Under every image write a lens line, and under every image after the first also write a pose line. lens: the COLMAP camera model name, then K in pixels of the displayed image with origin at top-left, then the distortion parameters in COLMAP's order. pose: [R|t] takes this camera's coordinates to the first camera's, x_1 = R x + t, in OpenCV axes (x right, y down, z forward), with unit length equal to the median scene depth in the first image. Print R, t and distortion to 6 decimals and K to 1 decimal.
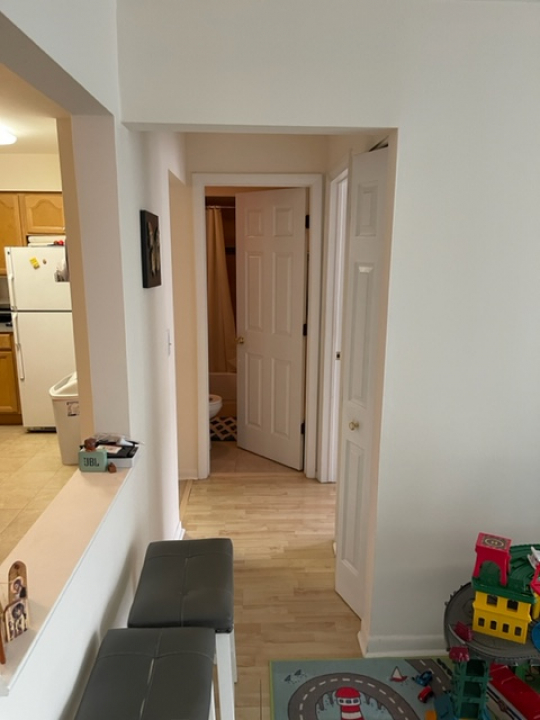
lens RADIAL K [[541.3, 0, 270.4], [0, 541.3, 366.8], [0, 0, 1]] dist [0.079228, -0.110884]
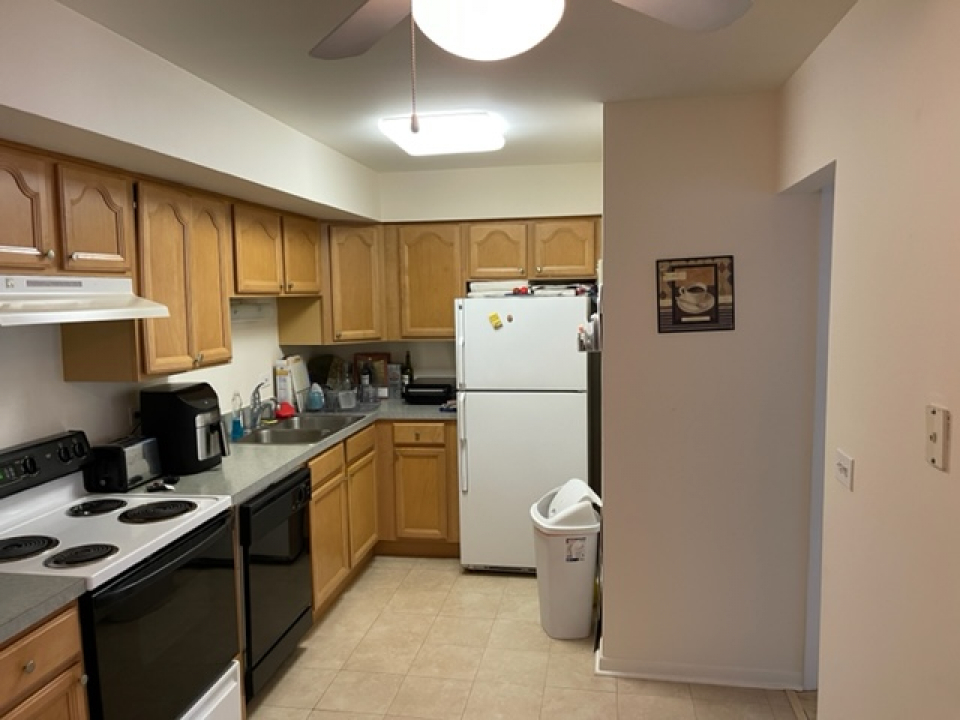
lens RADIAL K [[721.7, 0, 488.0], [0, 721.7, 360.8], [0, 0, 1]] dist [0.079228, -0.110884]
pose [[0.983623, -0.000709, -0.180237, -0.319142], [-0.020225, 0.993243, -0.114281, -0.042687], [0.179100, 0.116054, 0.976962, 0.145138]]
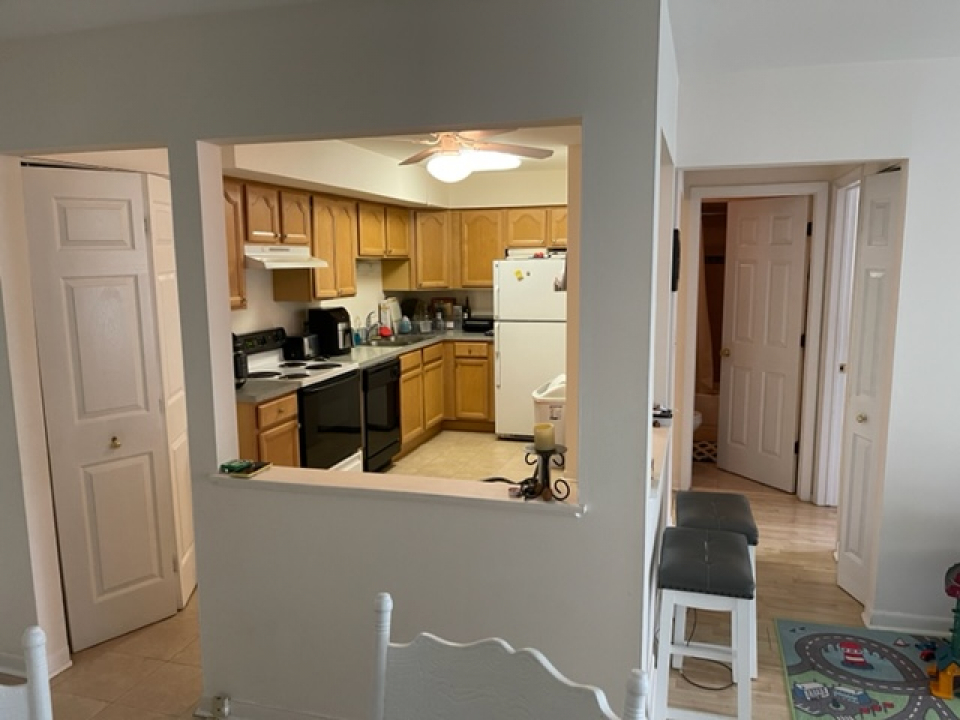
lens RADIAL K [[721.7, 0, 488.0], [0, 721.7, 360.8], [0, 0, 1]] dist [0.079228, -0.110884]
pose [[0.951361, 0.031536, -0.306459, -0.066433], [-0.053500, 0.996544, -0.063537, 0.075486], [0.303396, 0.076842, 0.949761, -0.366909]]
